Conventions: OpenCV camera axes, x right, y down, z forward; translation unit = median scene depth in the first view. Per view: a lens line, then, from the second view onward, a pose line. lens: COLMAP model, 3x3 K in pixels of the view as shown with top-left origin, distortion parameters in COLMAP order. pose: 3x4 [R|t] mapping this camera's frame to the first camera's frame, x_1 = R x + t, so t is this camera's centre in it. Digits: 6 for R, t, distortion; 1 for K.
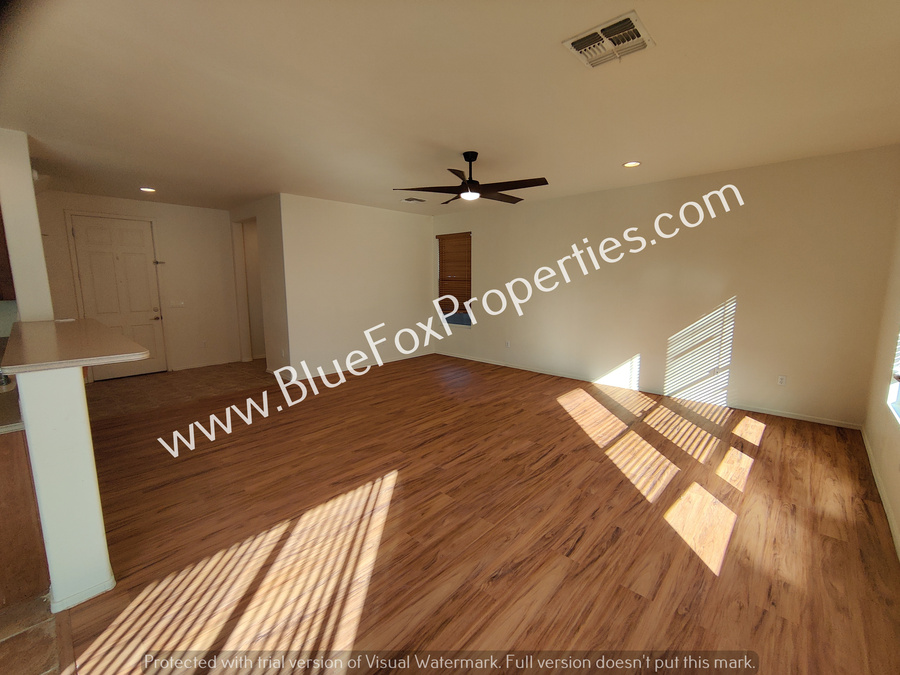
lens RADIAL K [[387.5, 0, 449.5], [0, 387.5, 336.7], [0, 0, 1]] dist [-0.000591, -0.000312]
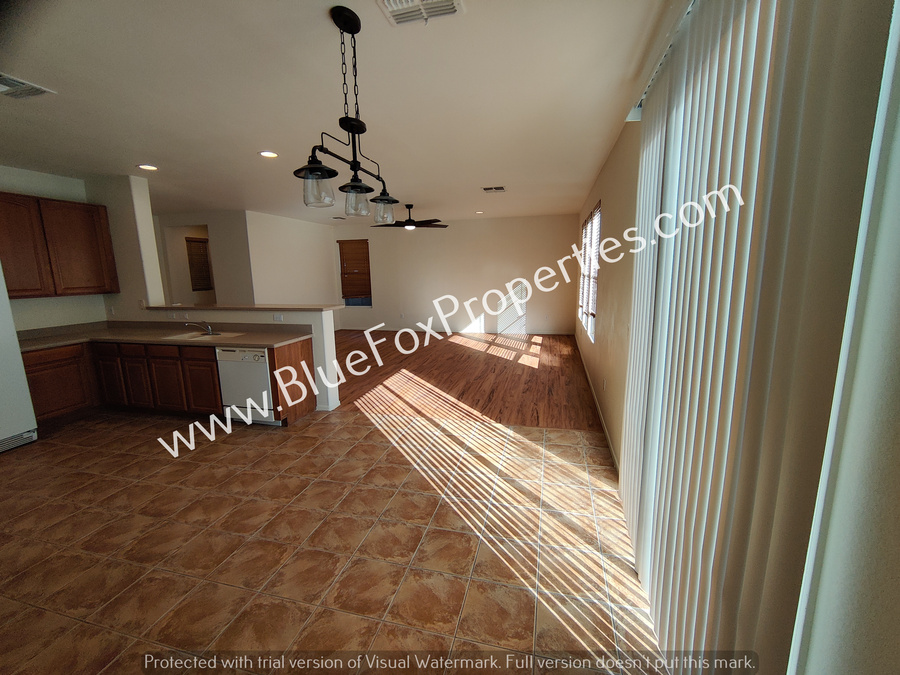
lens RADIAL K [[387.5, 0, 449.5], [0, 387.5, 336.7], [0, 0, 1]] dist [-0.000591, -0.000312]
pose [[0.881958, -0.092147, 0.462232, -0.726483], [0.084465, 0.995727, 0.037338, 0.110640], [-0.463697, 0.006112, 0.885973, -0.768427]]
